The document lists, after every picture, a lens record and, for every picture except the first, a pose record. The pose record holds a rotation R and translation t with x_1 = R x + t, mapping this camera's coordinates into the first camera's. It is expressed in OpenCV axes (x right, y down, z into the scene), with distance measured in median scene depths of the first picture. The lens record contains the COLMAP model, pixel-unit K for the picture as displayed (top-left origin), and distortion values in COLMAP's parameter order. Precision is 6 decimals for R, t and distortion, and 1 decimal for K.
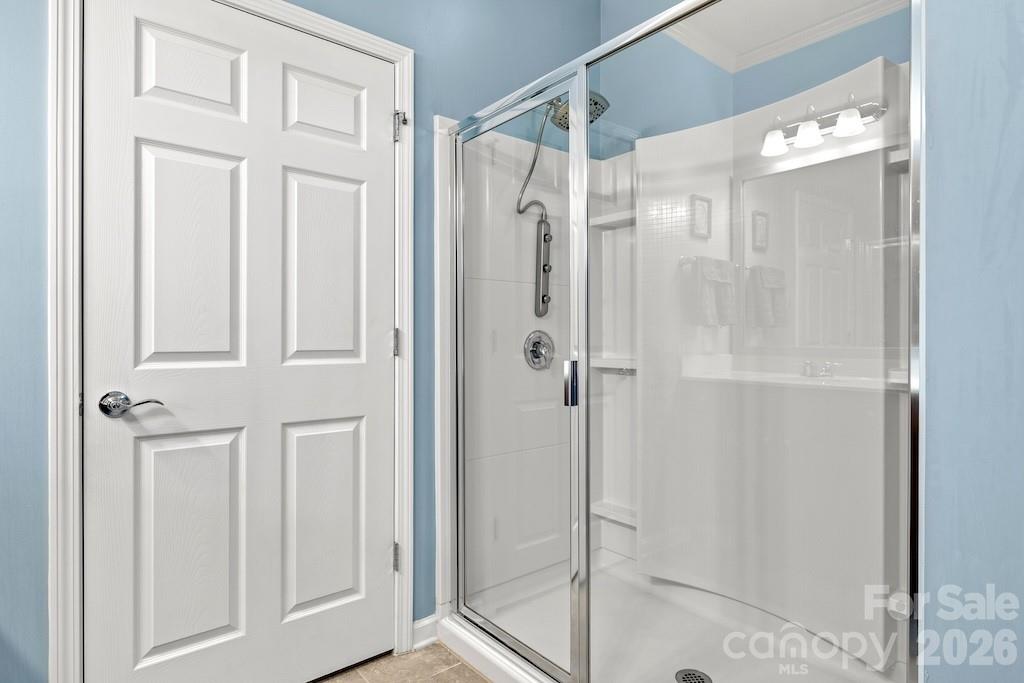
lens RADIAL K [[536.2, 0, 507.5], [0, 536.2, 341.5], [0, 0, 1]] dist [-0.002122, 0.001267]
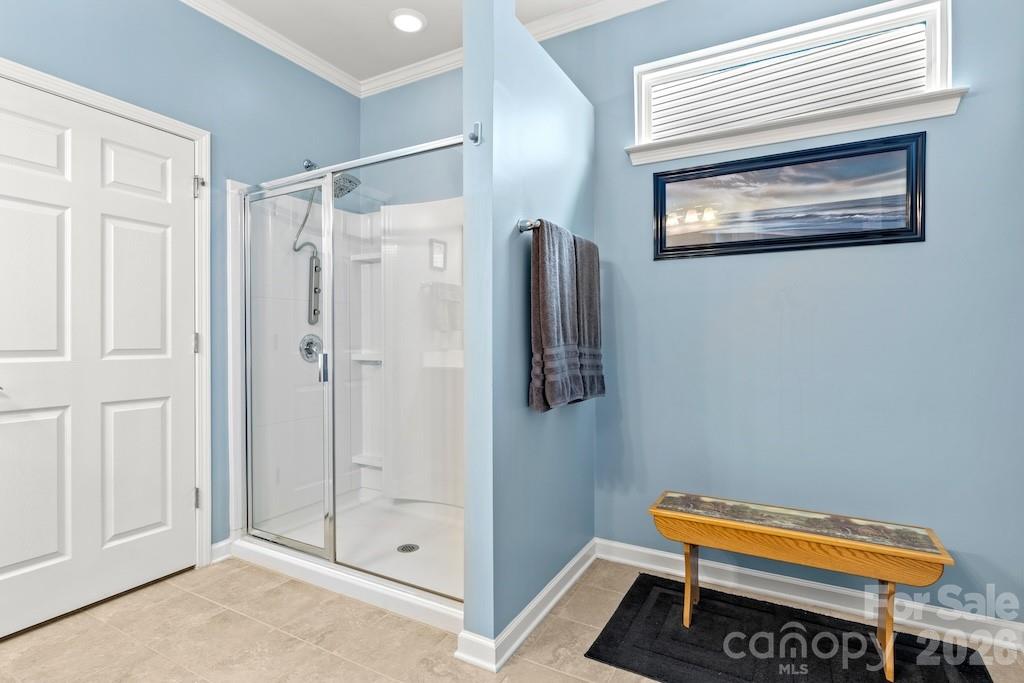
lens RADIAL K [[494.4, 0, 512.7], [0, 494.4, 346.2], [0, 0, 1]] dist [-0.006956, 0.001945]
pose [[0.920341, -0.002566, 0.391109, 0.045111], [-0.001917, 0.999937, 0.011072, -0.005460], [-0.391112, -0.010940, 0.920278, -0.482148]]
